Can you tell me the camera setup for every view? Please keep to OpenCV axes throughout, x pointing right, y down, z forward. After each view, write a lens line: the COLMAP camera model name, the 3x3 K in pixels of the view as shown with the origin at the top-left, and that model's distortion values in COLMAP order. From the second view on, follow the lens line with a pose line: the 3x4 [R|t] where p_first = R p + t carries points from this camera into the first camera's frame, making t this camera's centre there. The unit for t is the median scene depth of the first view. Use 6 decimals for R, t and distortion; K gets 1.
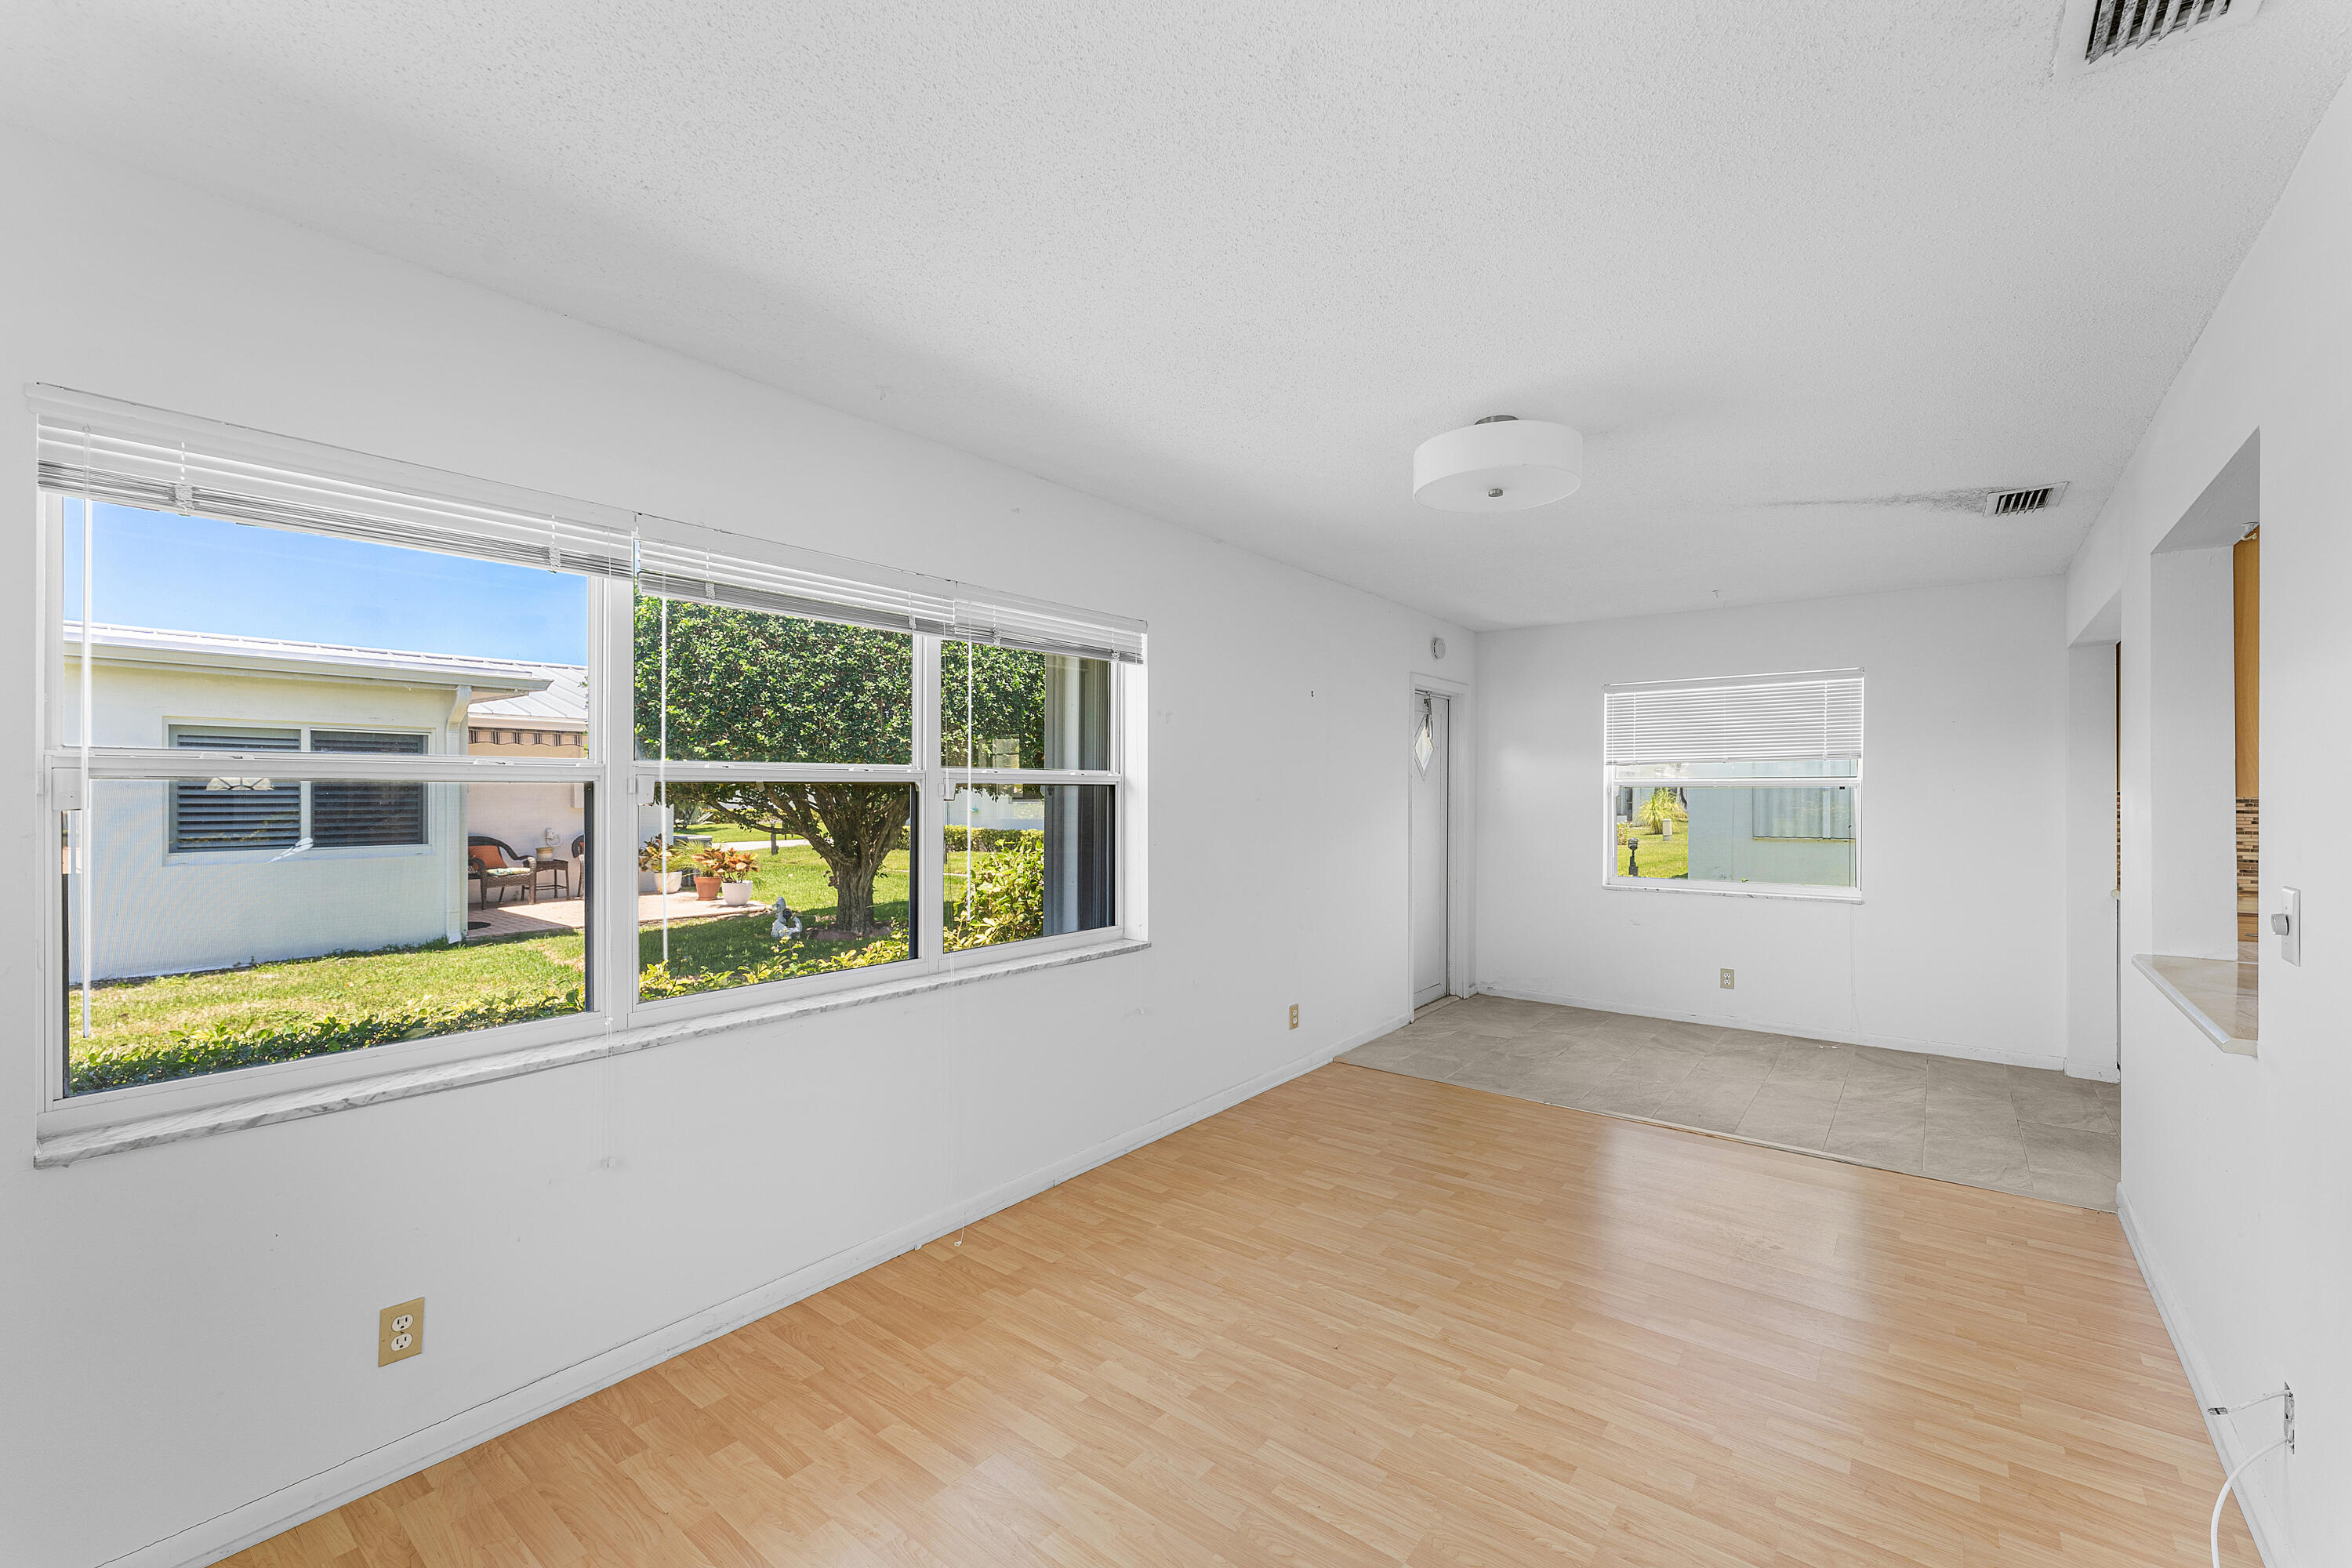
lens RADIAL K [[958.2, 0, 1193.4], [0, 958.2, 791.7], [0, 0, 1]] dist [0.005266, 0.000083]
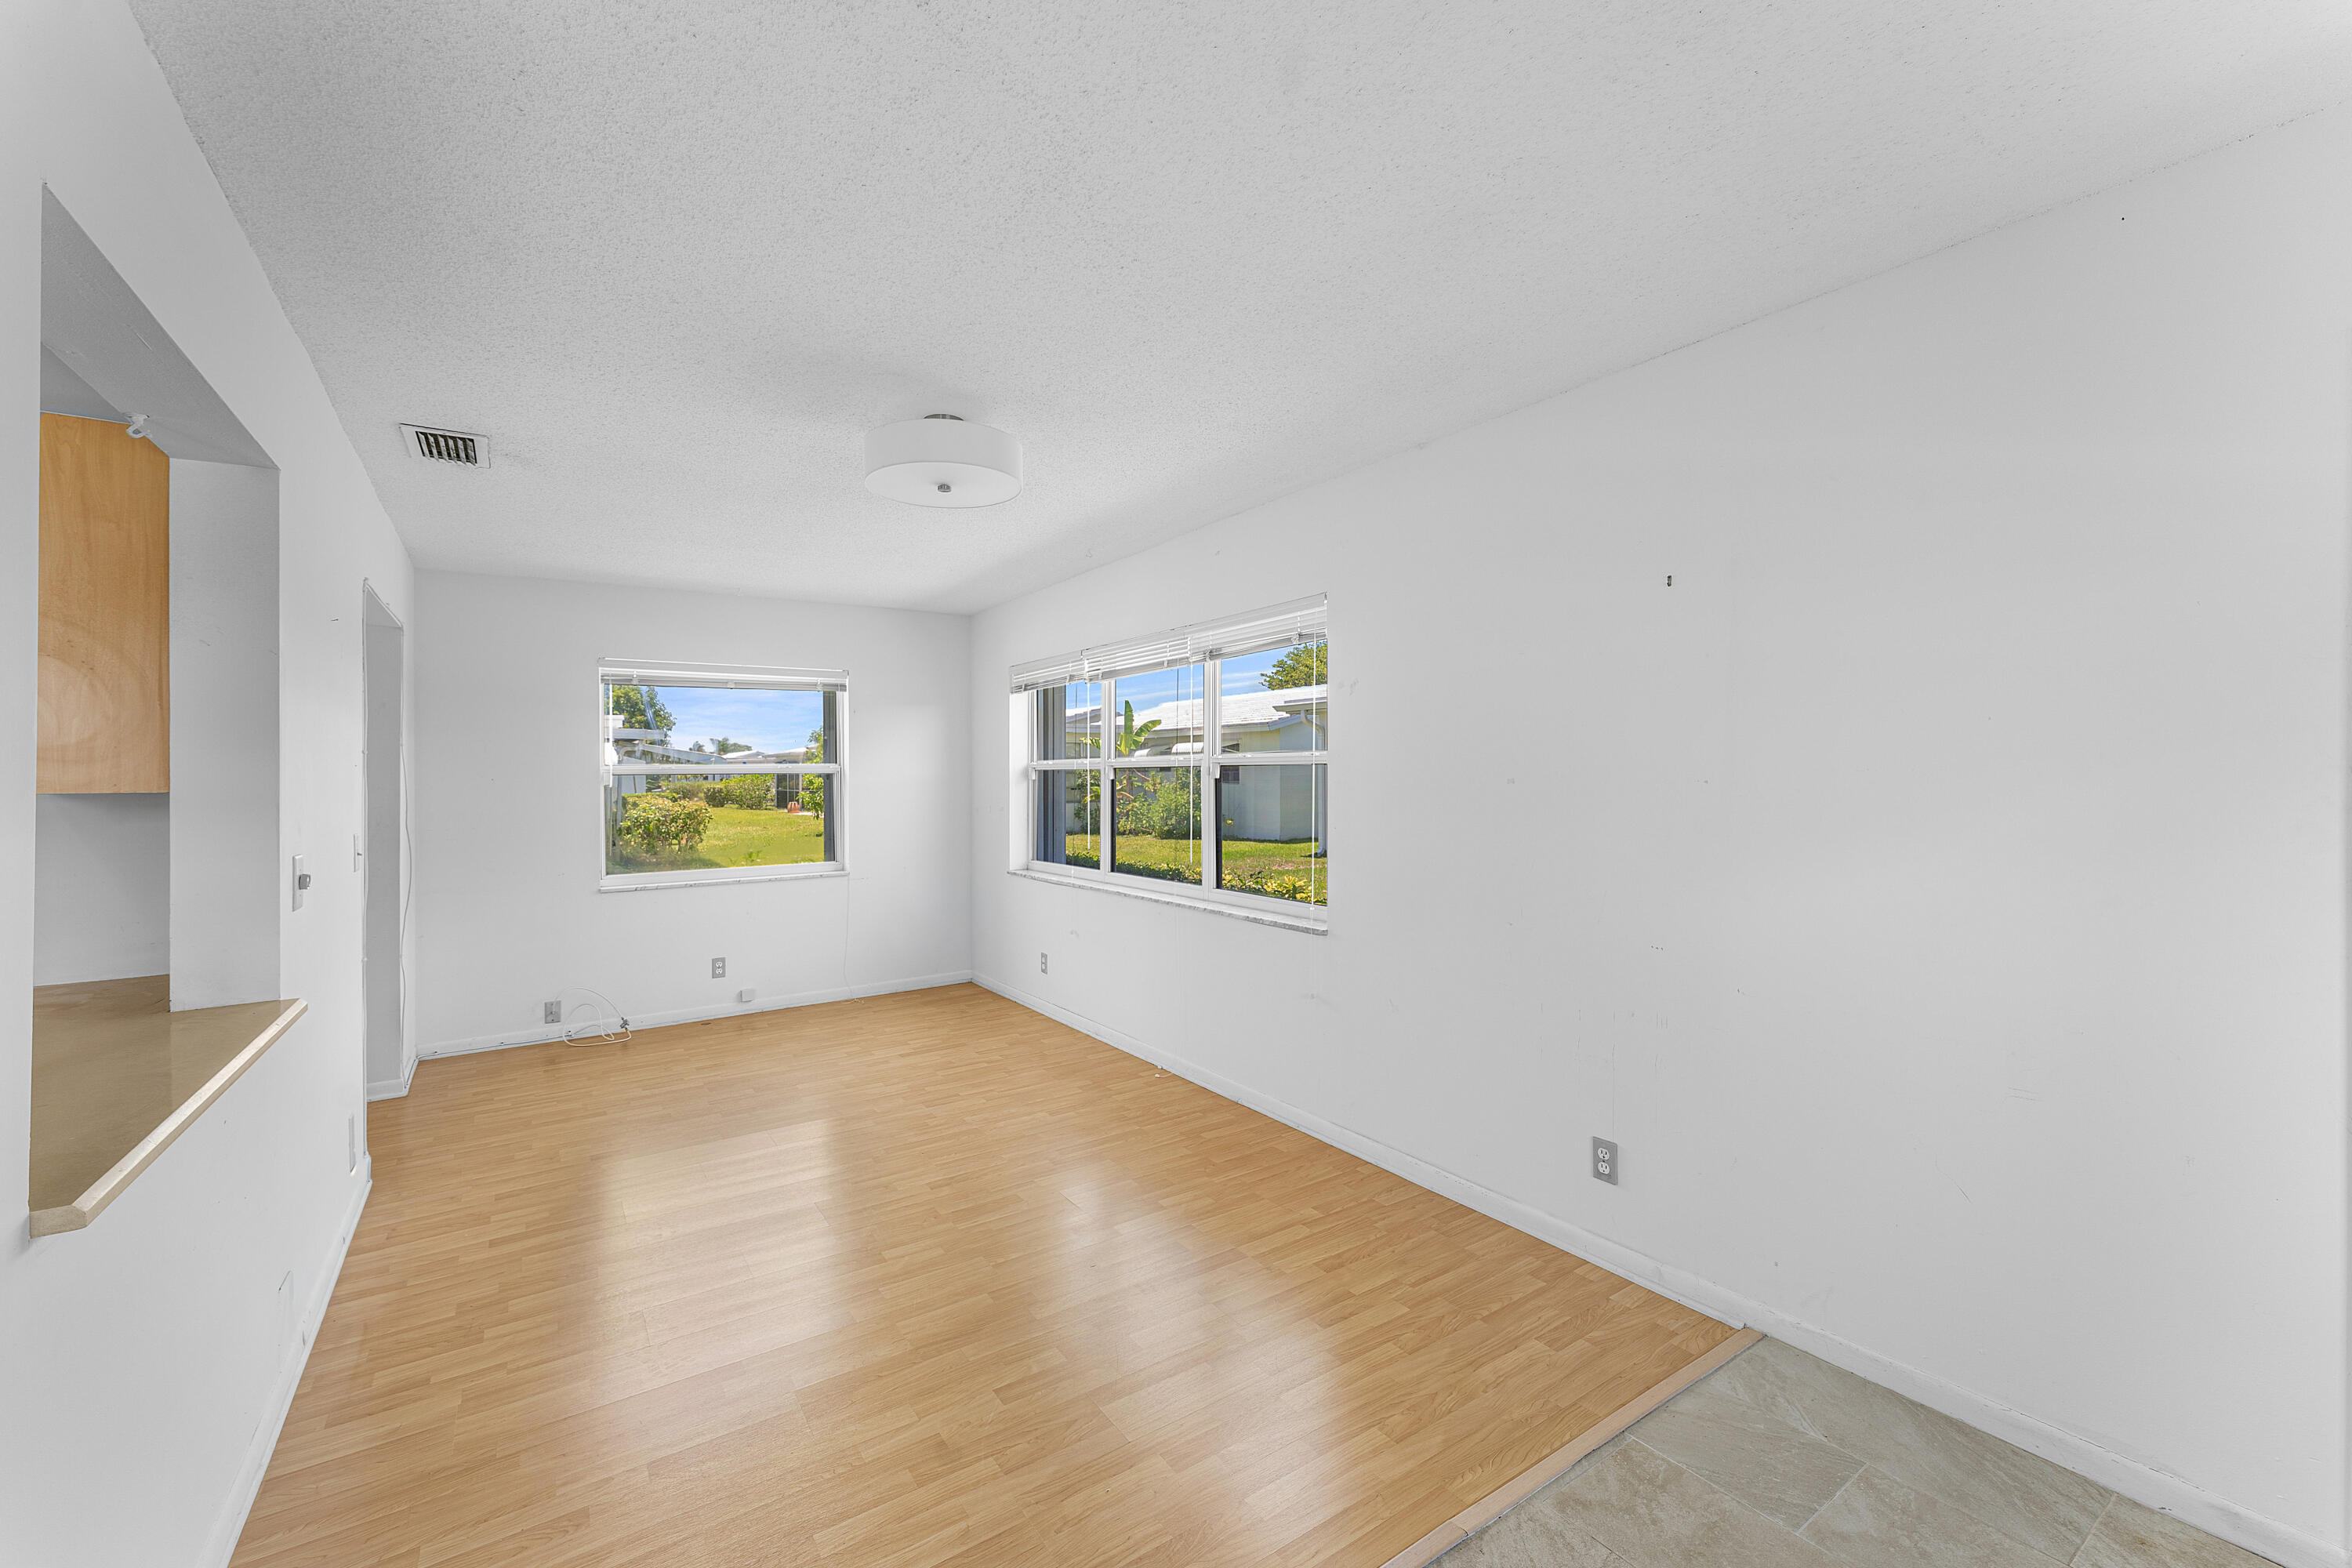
lens RADIAL K [[954.7, 0, 1165.9], [0, 954.7, 774.2], [0, 0, 1]] dist [0.000862, 0.000238]
pose [[-0.315449, 0.005853, -0.948925, 1.035474], [0.011263, 0.999934, 0.002423, 0.000112], [0.948876, -0.009923, -0.315494, 1.331621]]
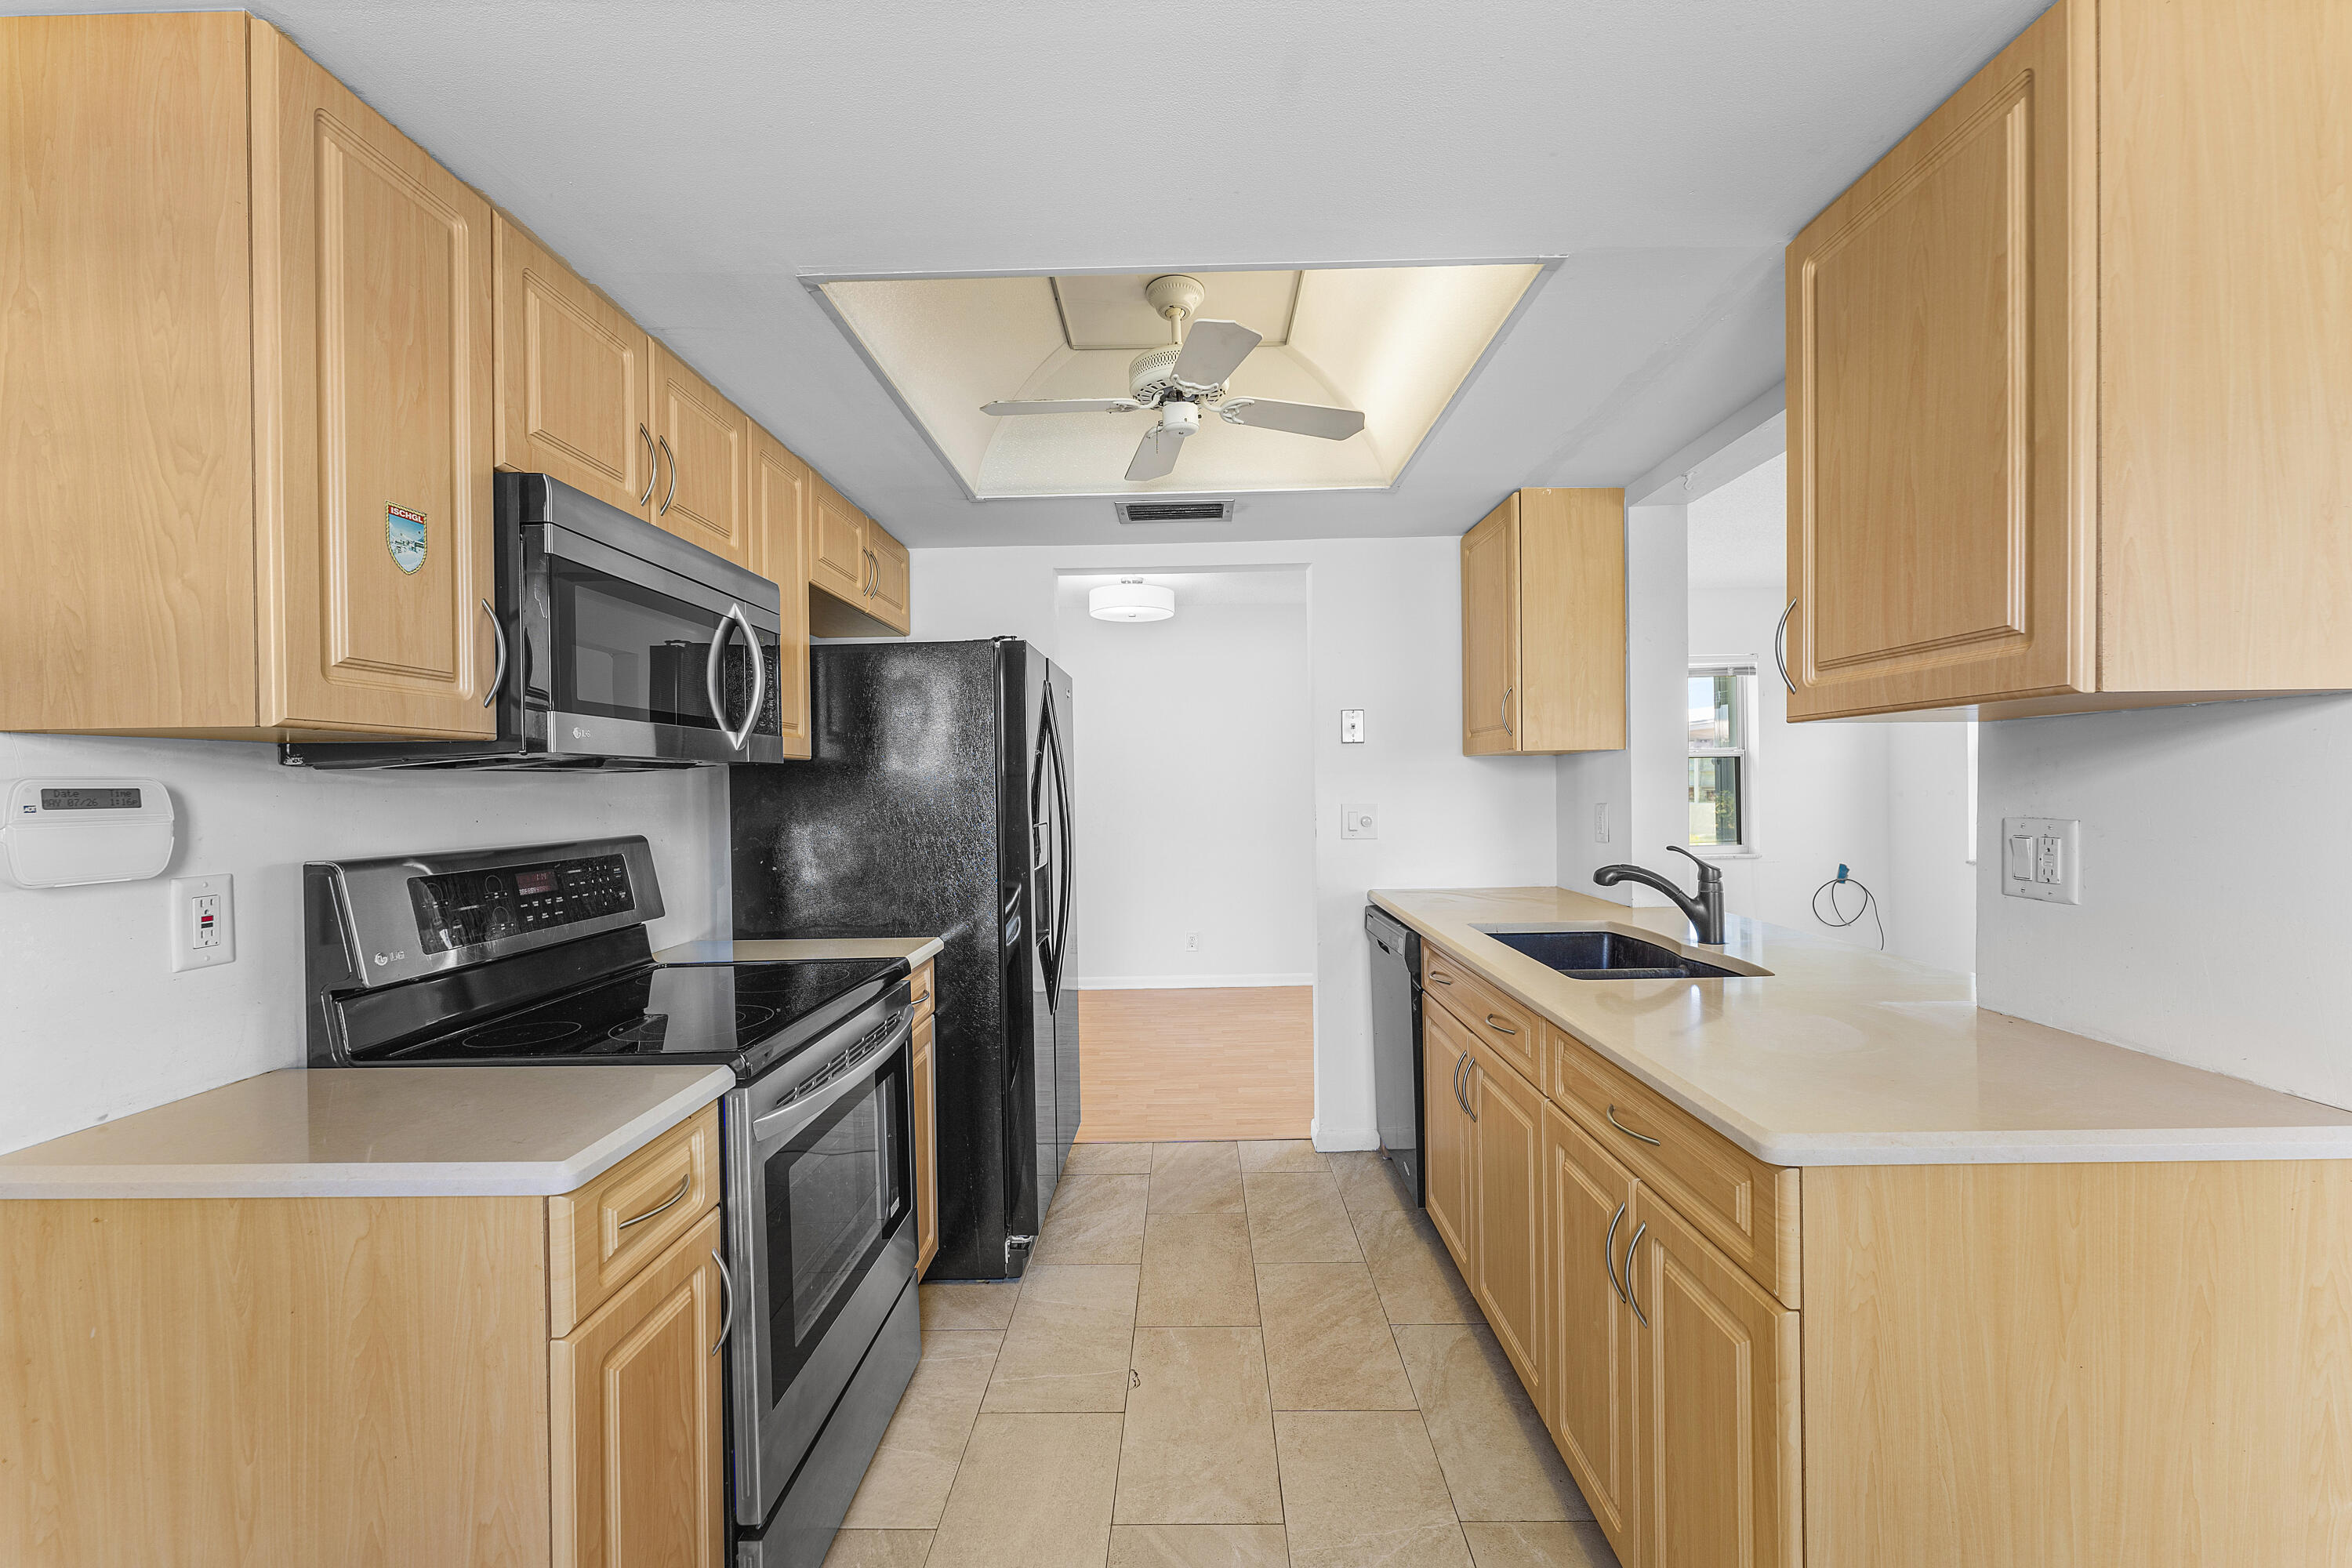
lens RADIAL K [[948.5, 0, 1178.9], [0, 948.5, 788.8], [0, 0, 1]] dist [0.003131, 0.000188]
pose [[-0.798078, 0.015395, -0.602358, 1.481344], [0.015747, 0.999865, 0.004690, 0.031024], [0.602348, -0.005743, -0.798213, 0.962589]]
